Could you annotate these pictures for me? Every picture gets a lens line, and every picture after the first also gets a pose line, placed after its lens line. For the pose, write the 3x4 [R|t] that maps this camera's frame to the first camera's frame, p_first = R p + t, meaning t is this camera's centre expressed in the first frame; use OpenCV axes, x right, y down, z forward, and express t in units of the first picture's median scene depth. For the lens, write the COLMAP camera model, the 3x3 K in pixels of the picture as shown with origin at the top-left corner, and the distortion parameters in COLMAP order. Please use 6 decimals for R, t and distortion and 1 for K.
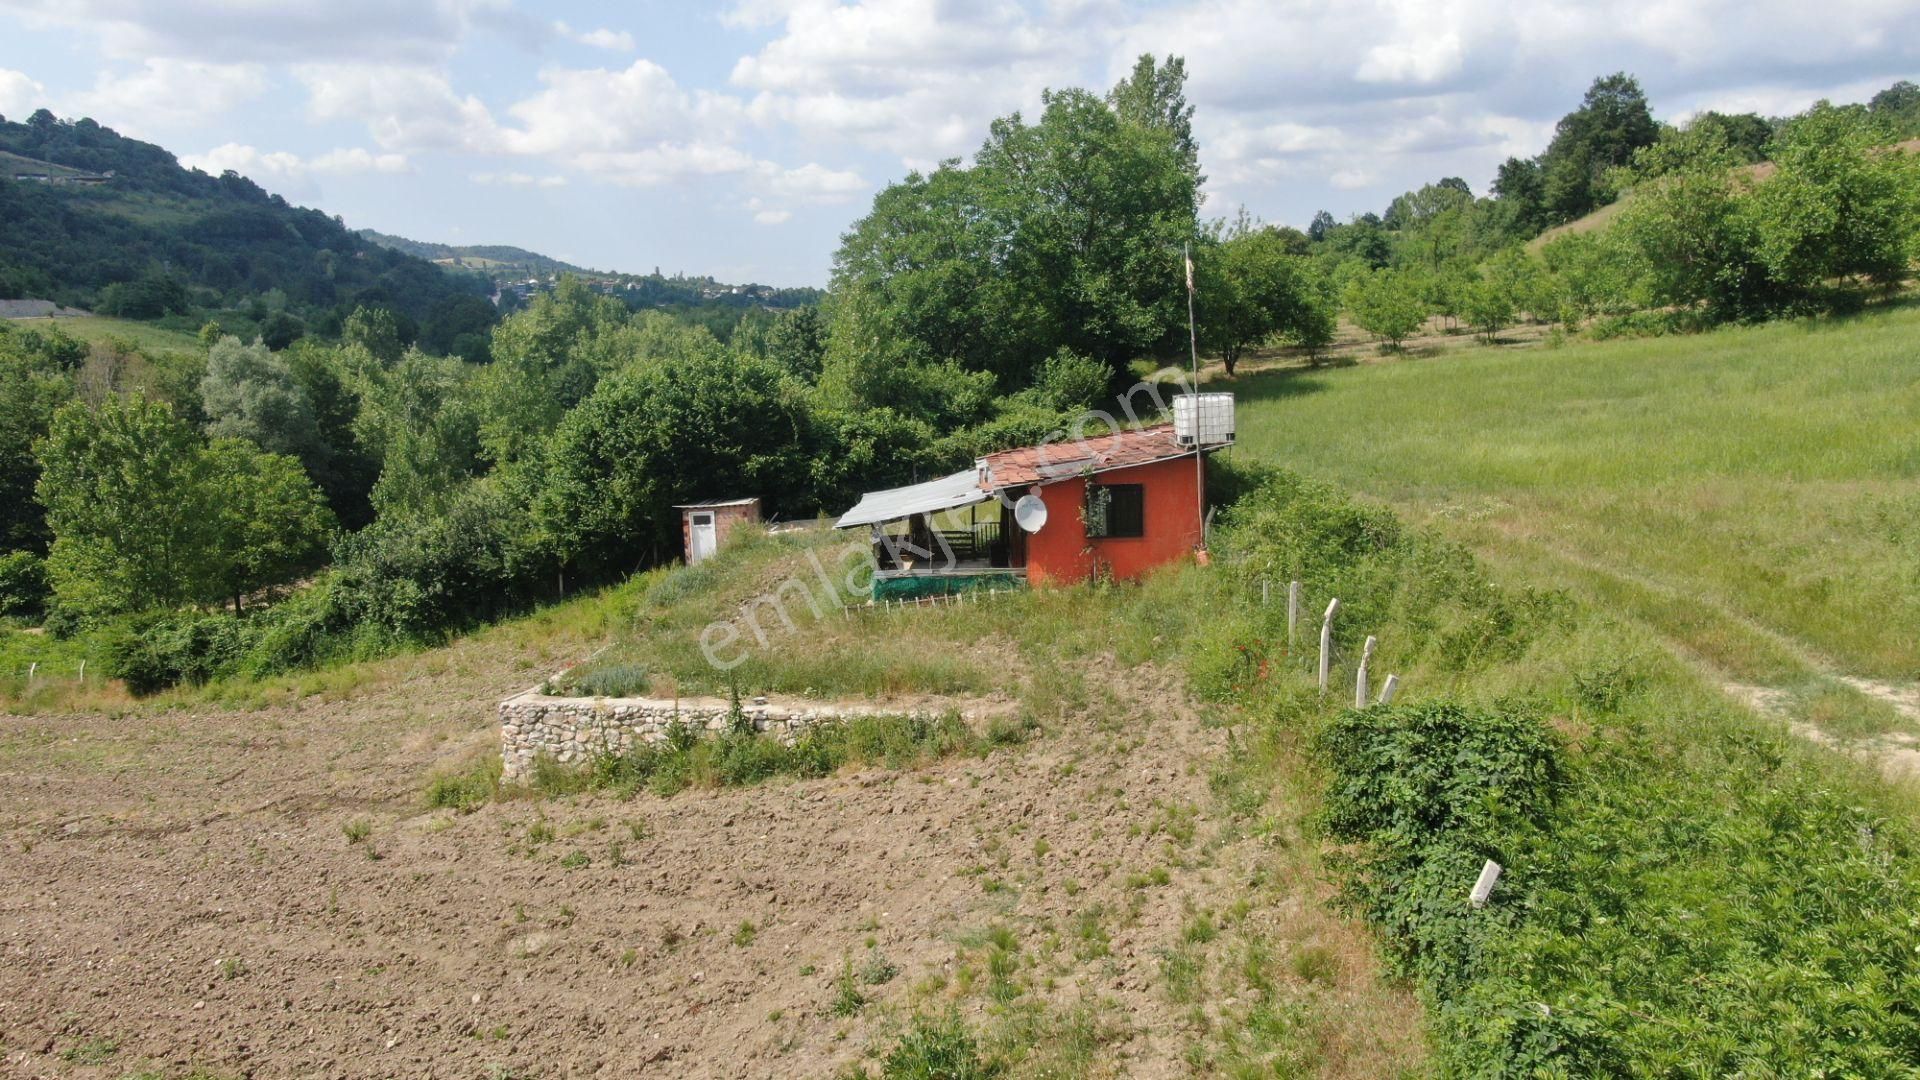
lens RADIAL K [[1366.9, 0, 960.0], [0, 1366.9, 540.0], [0, 0, 1]] dist [-0.026528, 0.010929]
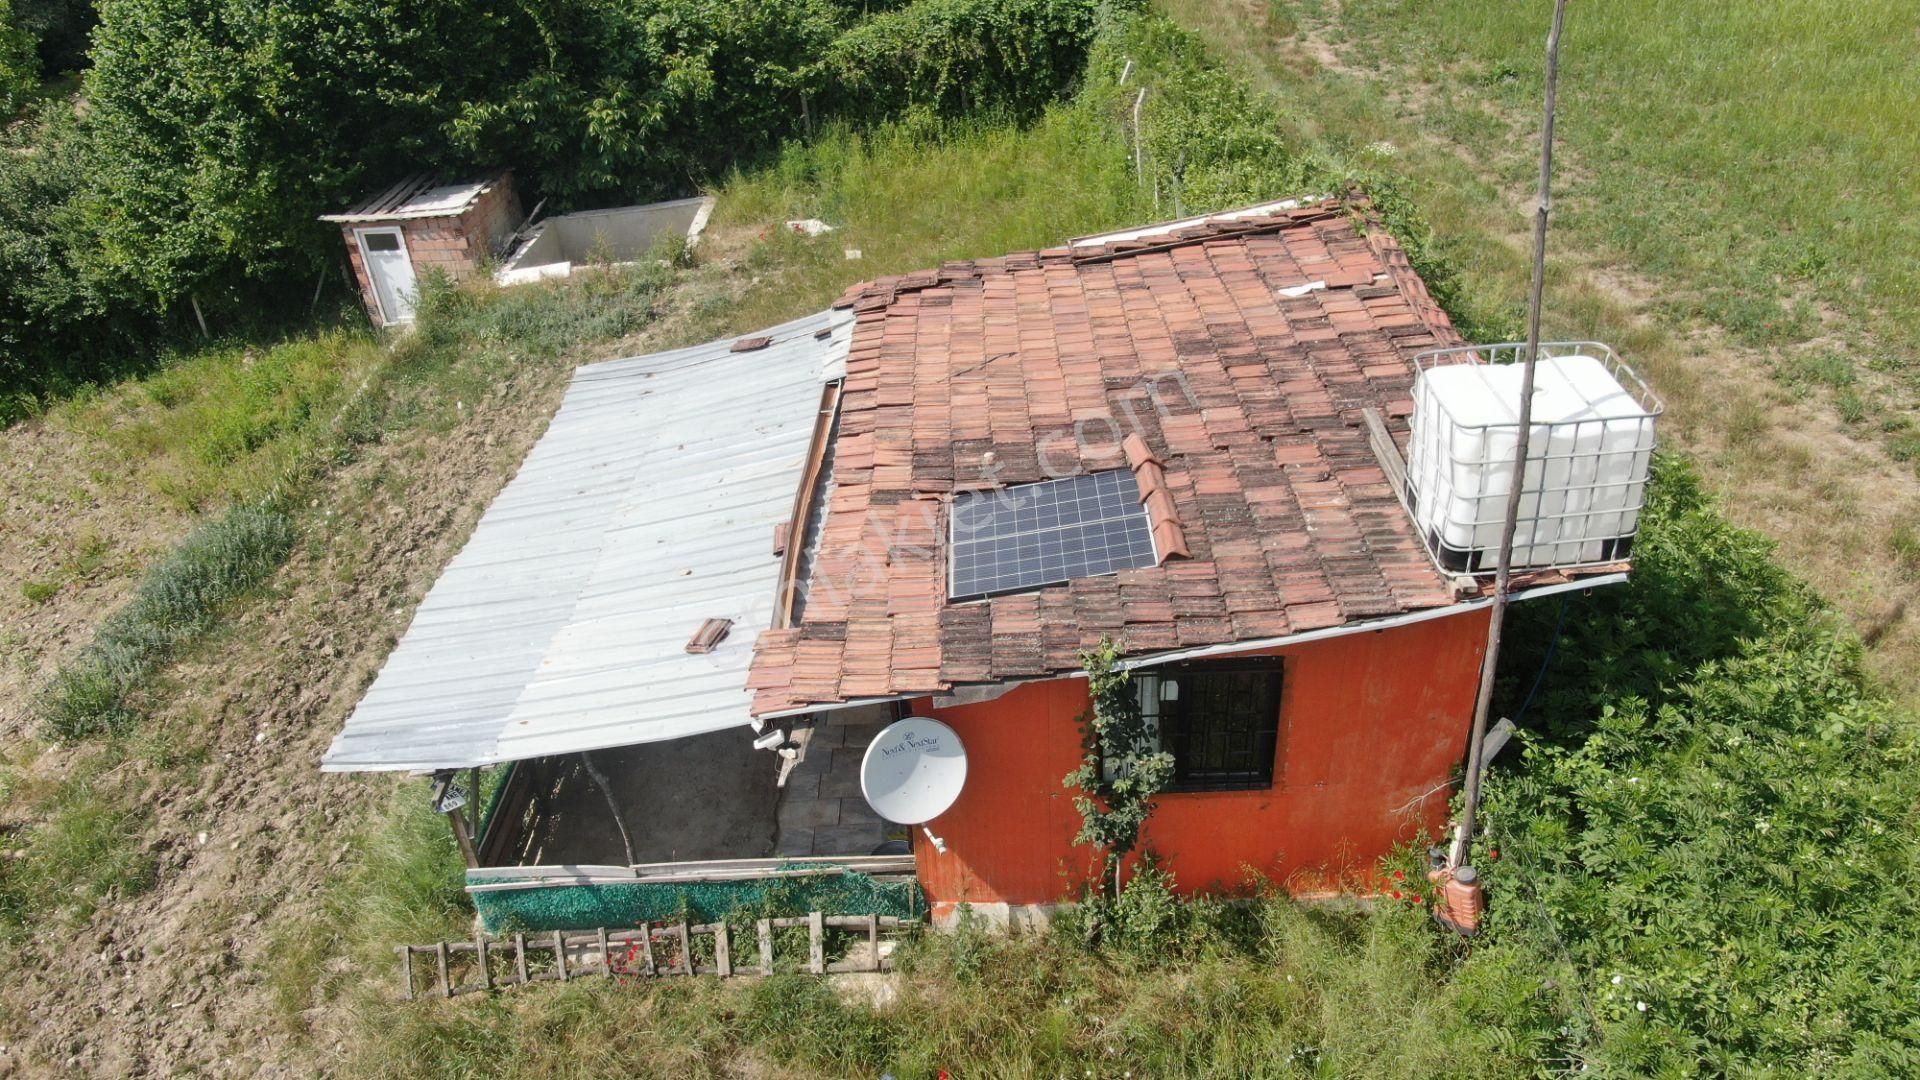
lens RADIAL K [[1366.9, 0, 960.0], [0, 1366.9, 540.0], [0, 0, 1]] dist [-0.026528, 0.010929]
pose [[0.999567, -0.001427, -0.029399, 0.046649], [0.013822, 0.904594, 0.426050, -0.129311], [0.025986, -0.426272, 0.904222, 0.485598]]
